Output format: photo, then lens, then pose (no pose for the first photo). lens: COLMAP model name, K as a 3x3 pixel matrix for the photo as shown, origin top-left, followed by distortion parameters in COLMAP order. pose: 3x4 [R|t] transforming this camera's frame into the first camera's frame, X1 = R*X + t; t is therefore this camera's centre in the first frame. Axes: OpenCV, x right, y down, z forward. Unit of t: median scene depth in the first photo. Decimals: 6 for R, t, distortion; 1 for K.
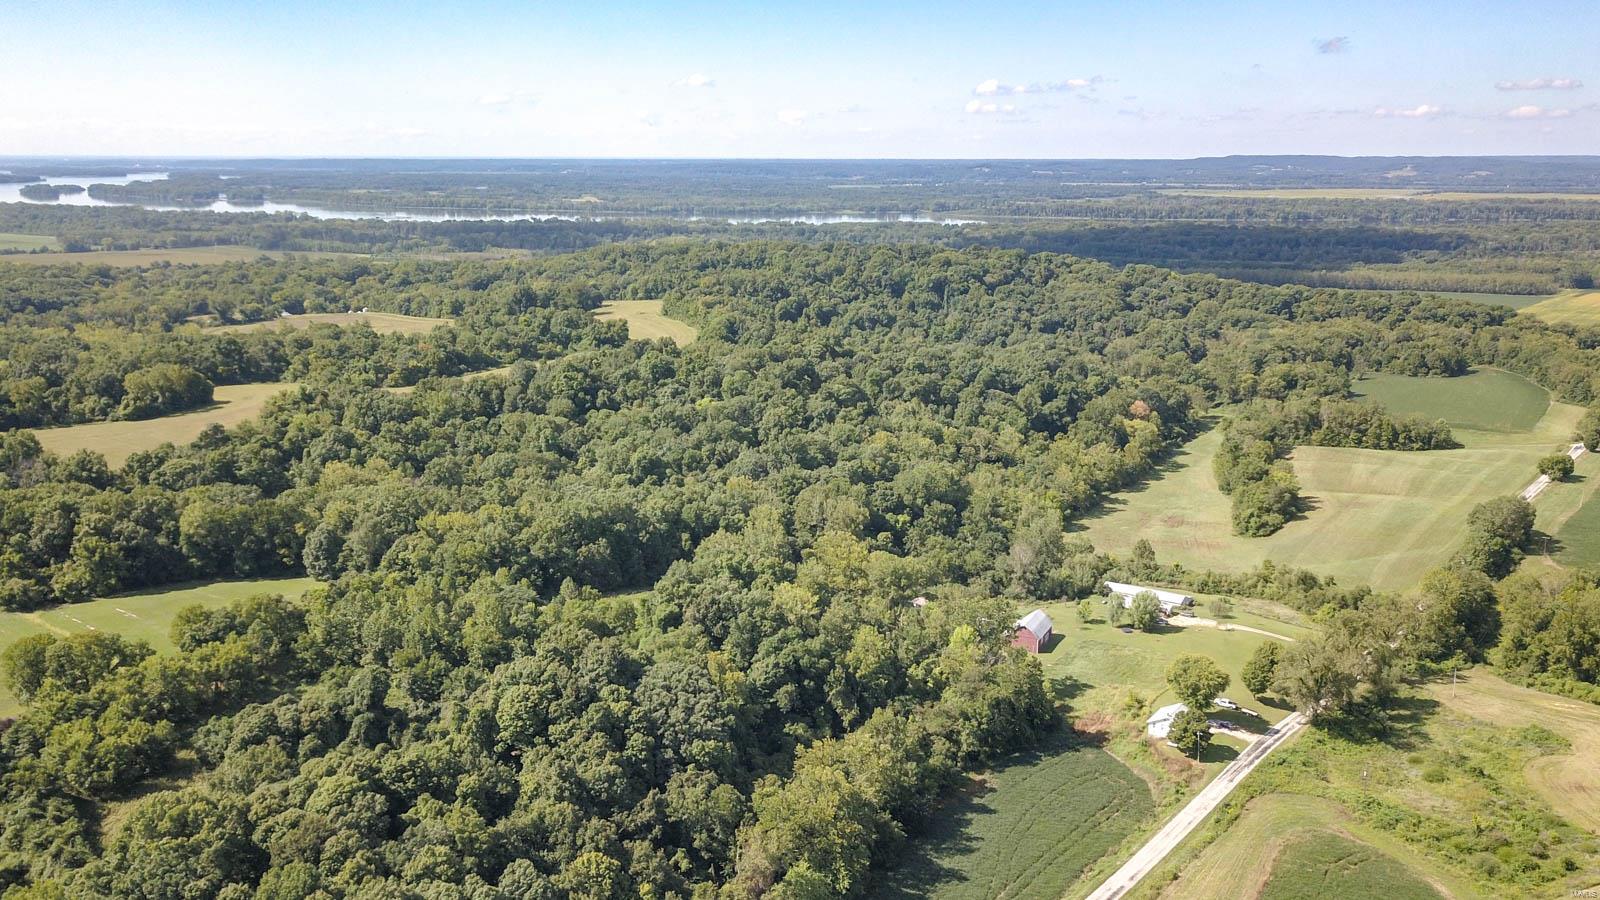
lens RADIAL K [[1229.1, 0, 831.0], [0, 1229.1, 451.7], [0, 0, 1]] dist [0.003353, -0.014684]
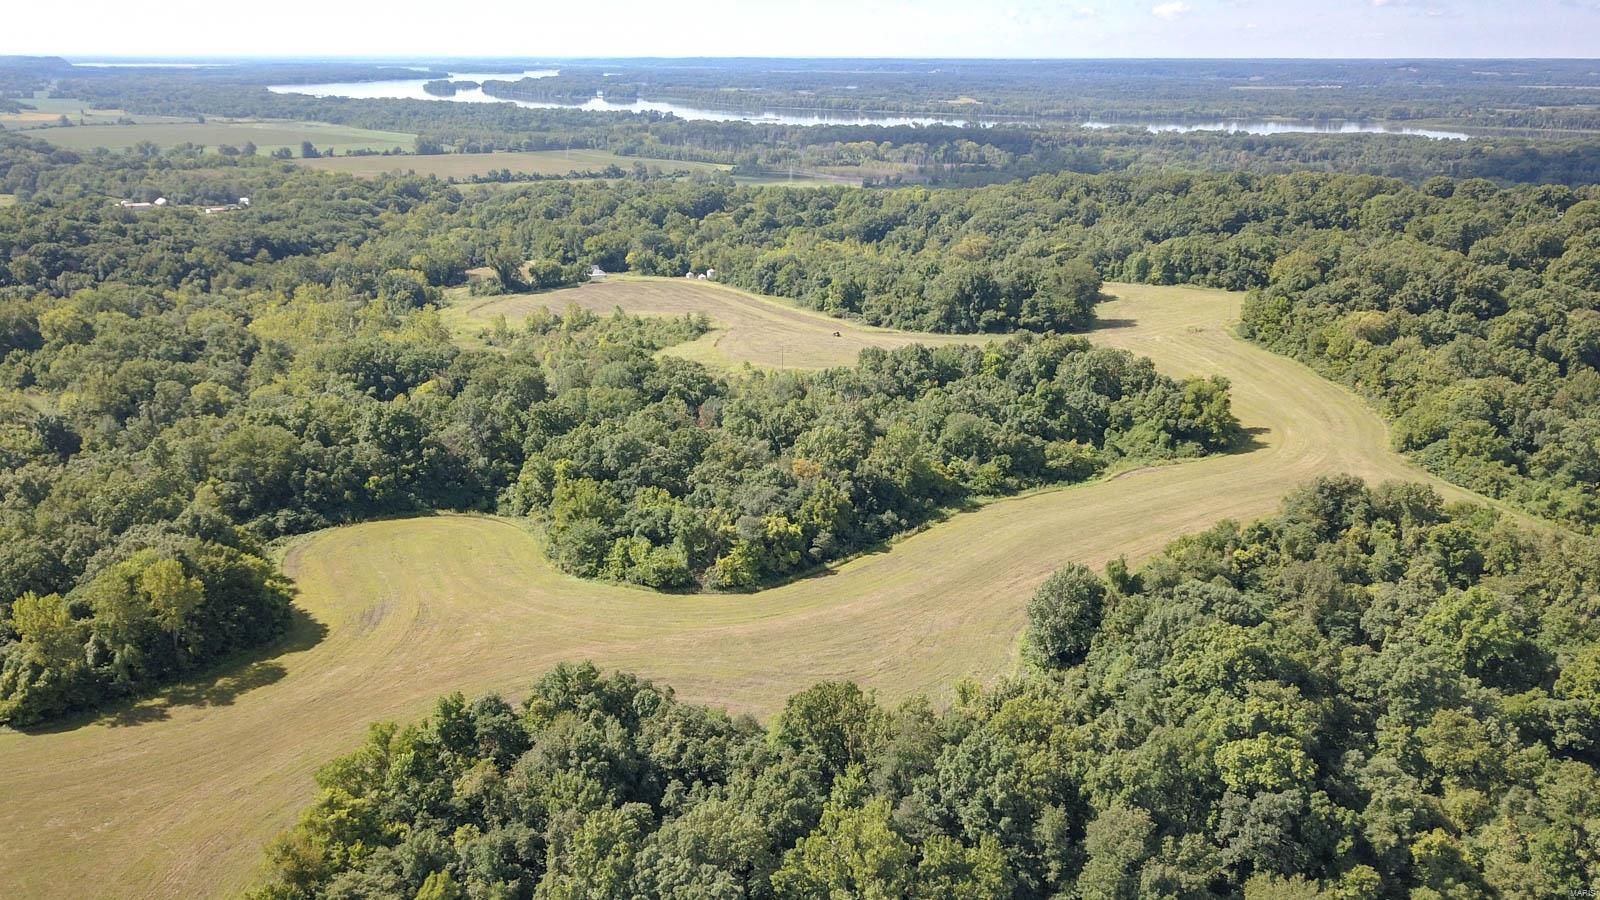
lens RADIAL K [[1233.9, 0, 800.0], [0, 1233.9, 450.0], [0, 0, 1]] dist [0.015539, -0.005825]
pose [[0.953244, 0.091598, -0.287987, -0.080300], [-0.070315, 0.994031, 0.083420, -0.047728], [0.293909, -0.059270, 0.953994, 0.227282]]
